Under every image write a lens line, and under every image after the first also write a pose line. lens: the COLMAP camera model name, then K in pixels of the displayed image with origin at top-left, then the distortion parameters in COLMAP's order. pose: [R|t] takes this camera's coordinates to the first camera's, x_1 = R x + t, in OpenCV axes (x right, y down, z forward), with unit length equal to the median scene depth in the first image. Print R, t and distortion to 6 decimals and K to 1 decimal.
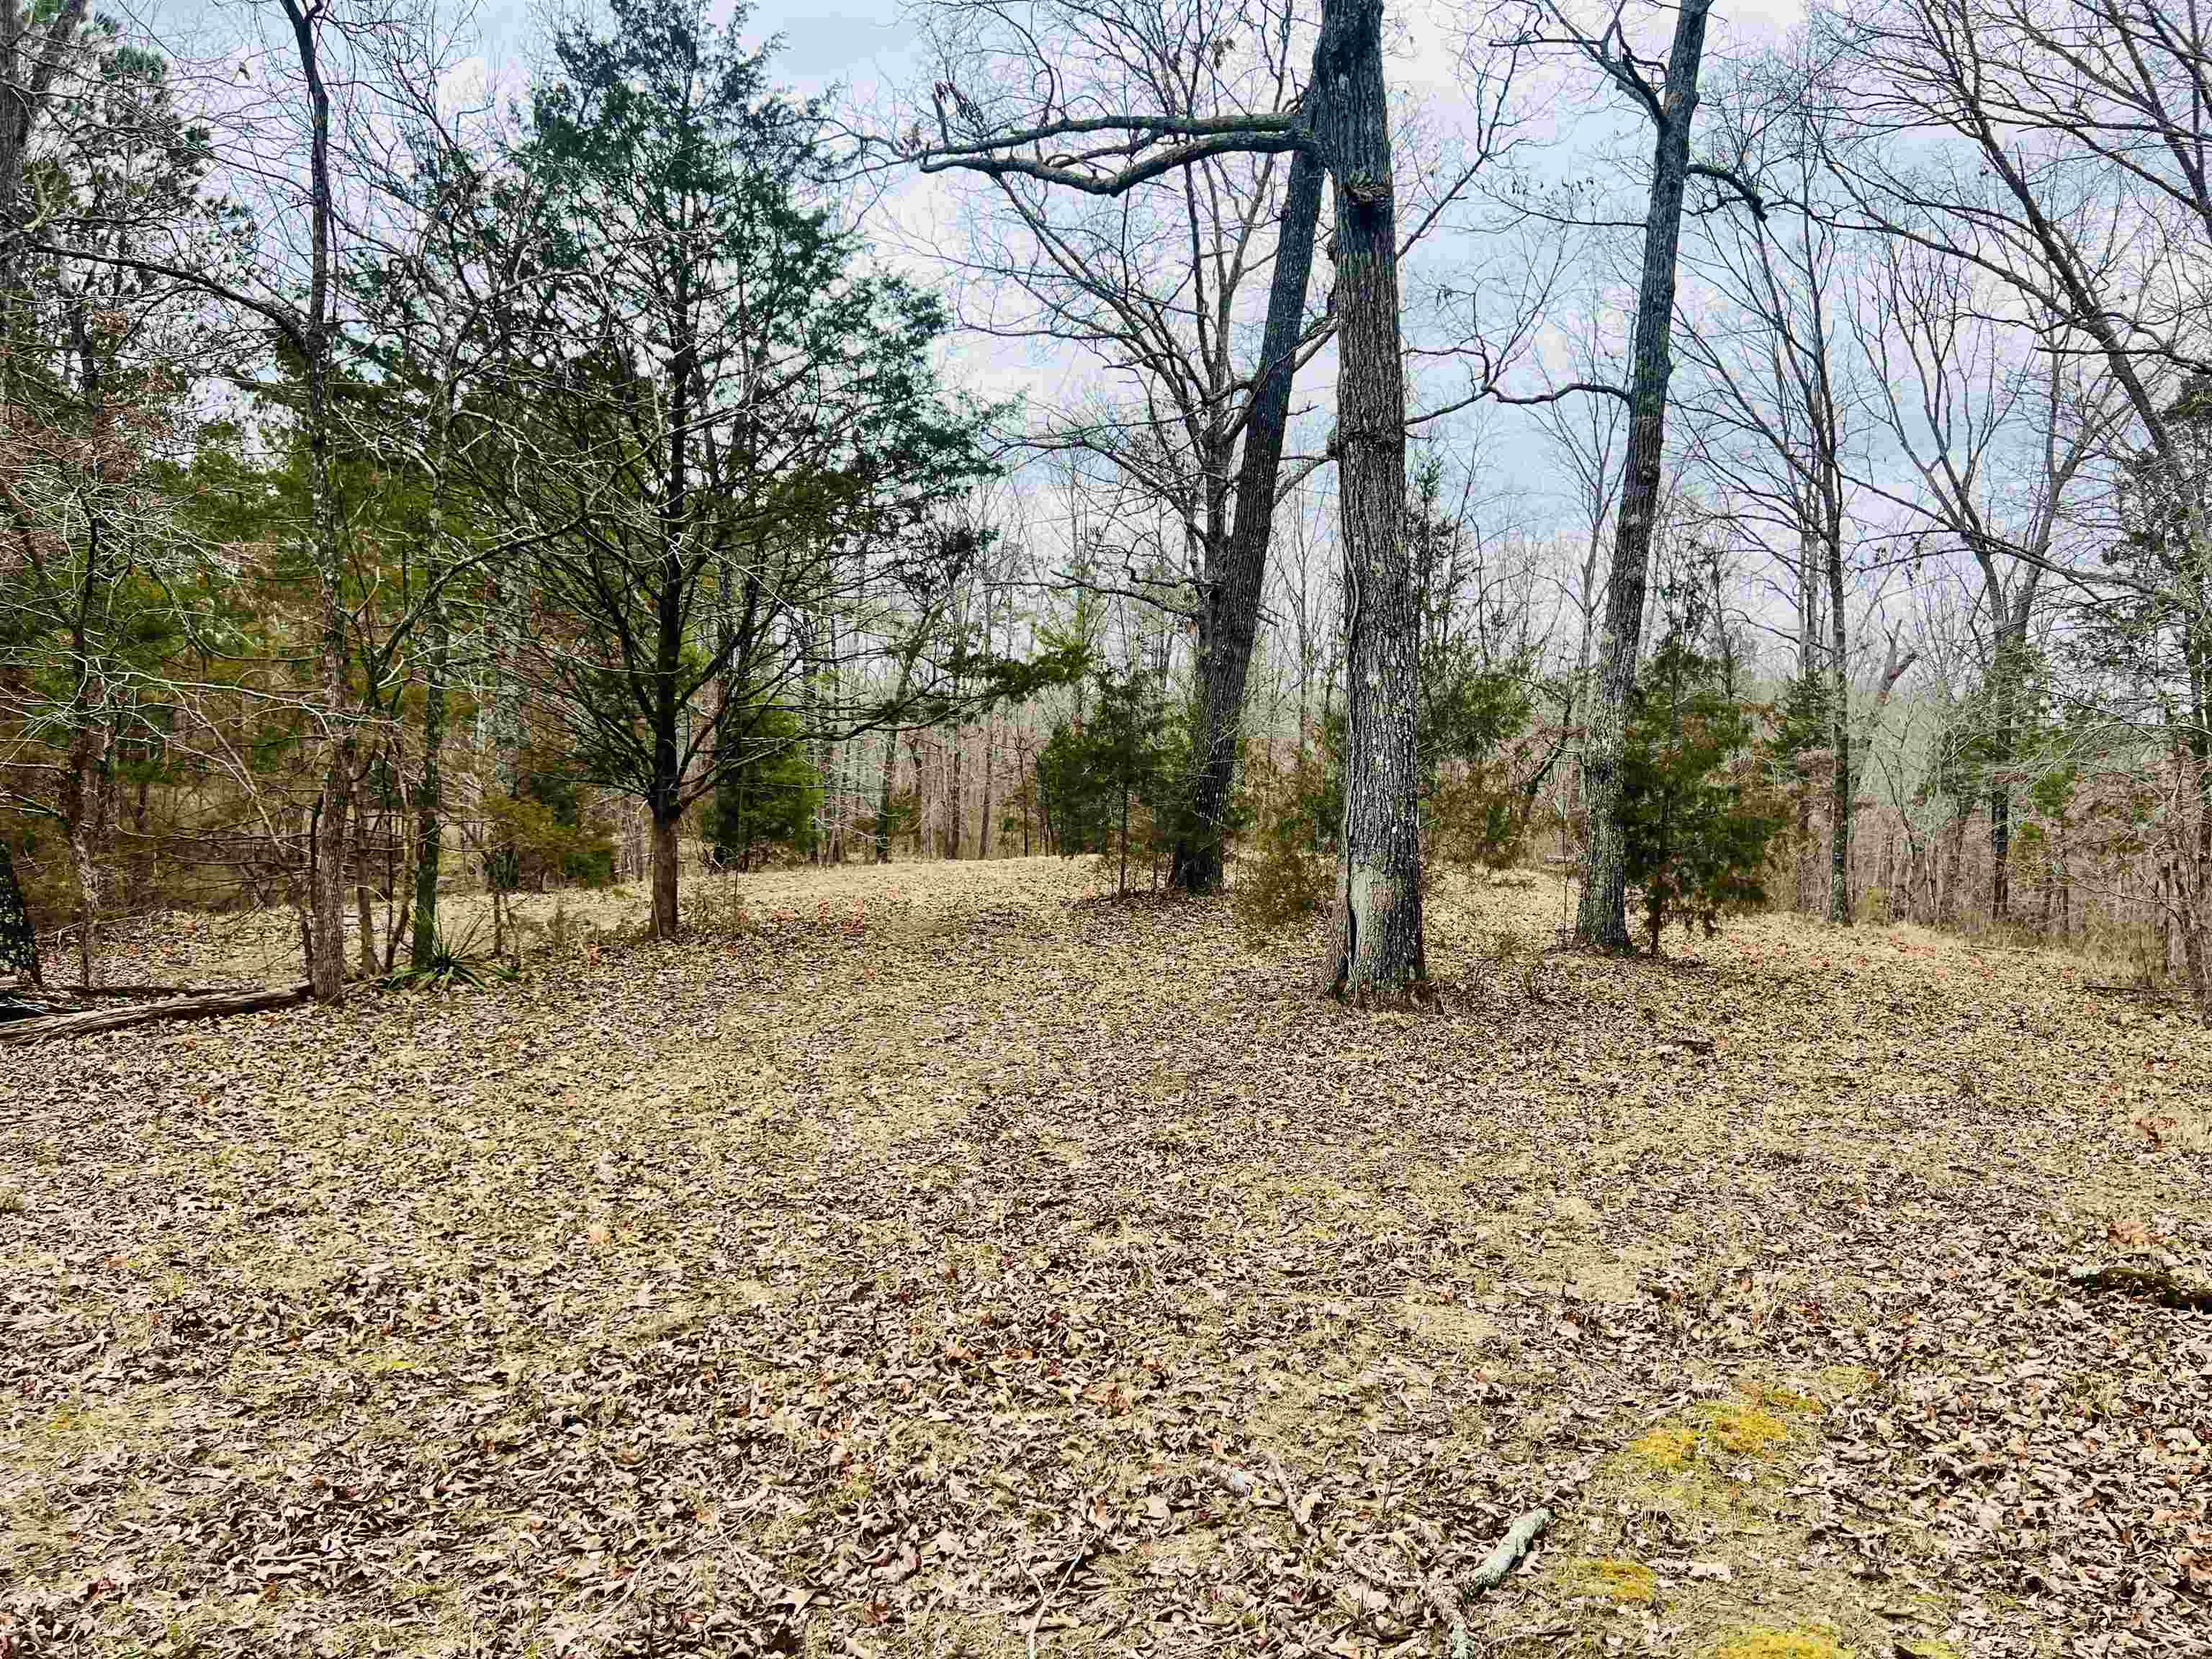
lens RADIAL K [[1652.8, 0, 1106.0], [0, 1652.8, 829.5], [0, 0, 1]] dist [0.053532, -0.068767]
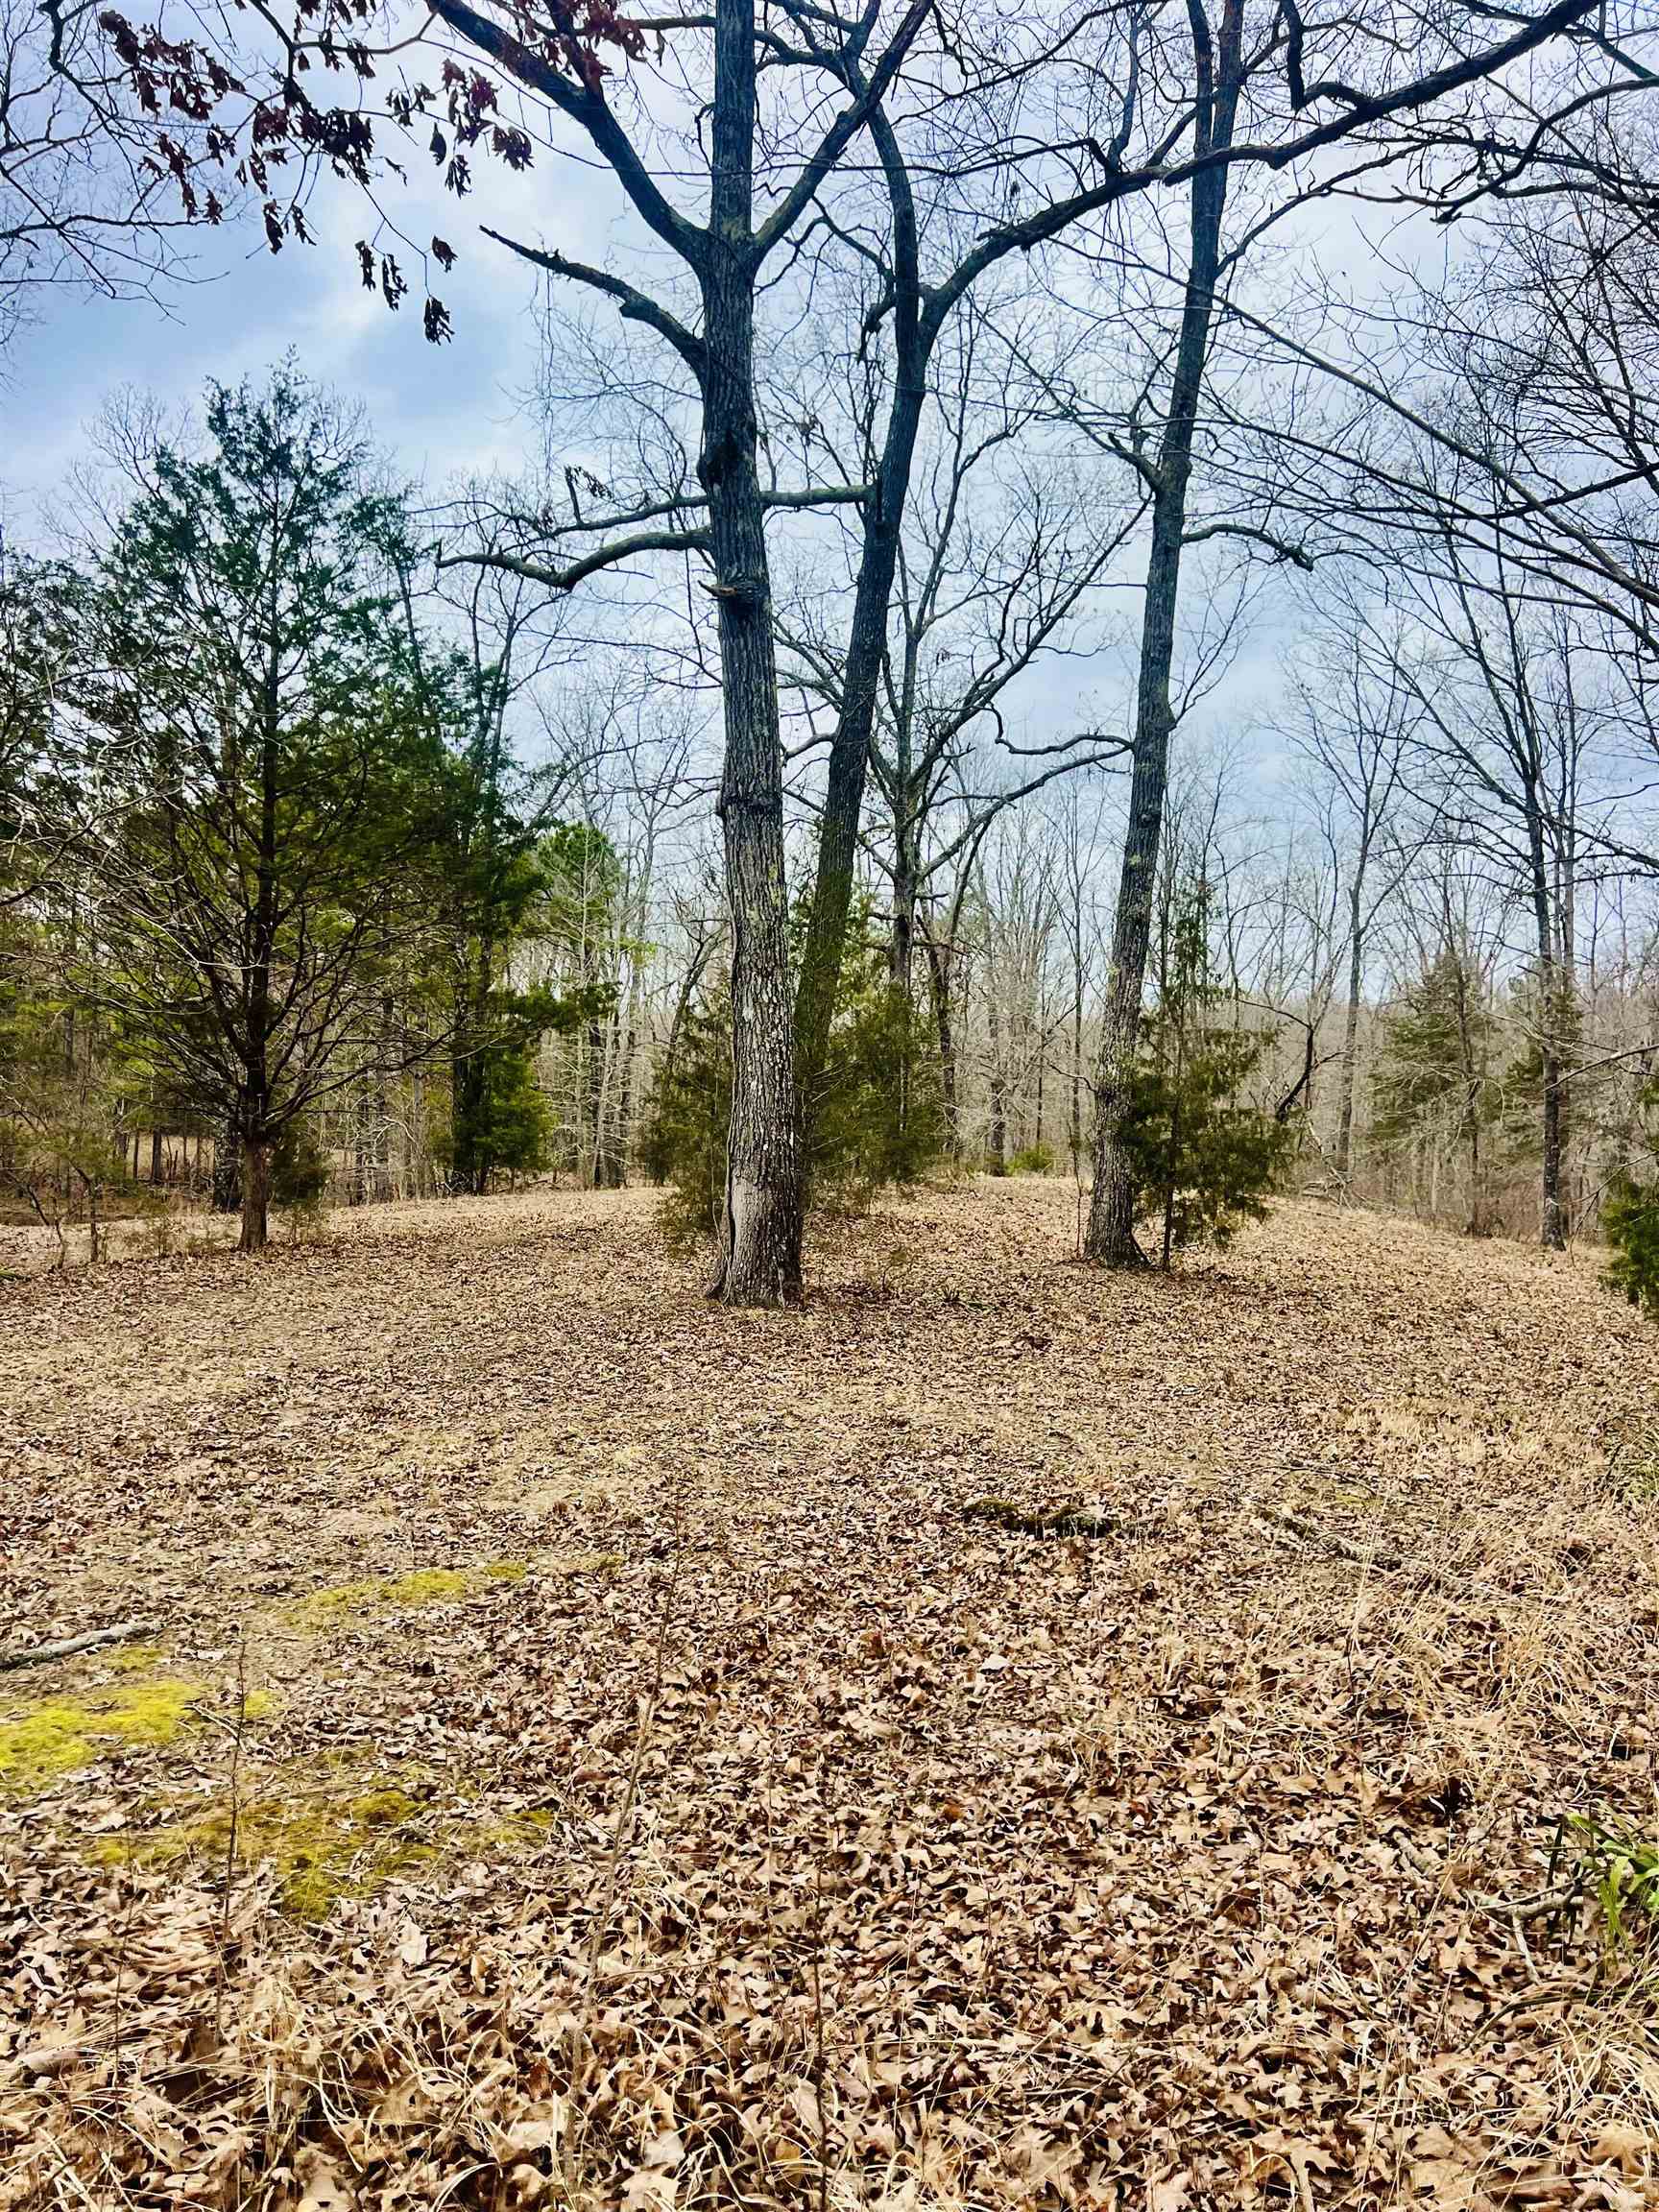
lens RADIAL K [[1652.8, 0, 825.6], [0, 1652.8, 1135.3], [0, 0, 1]] dist [0.053532, -0.068767]
pose [[0.995538, -0.002898, -0.094316, 0.216828], [0.001595, 0.999902, -0.013898, 0.005185], [0.094347, 0.013685, 0.995445, -0.077904]]
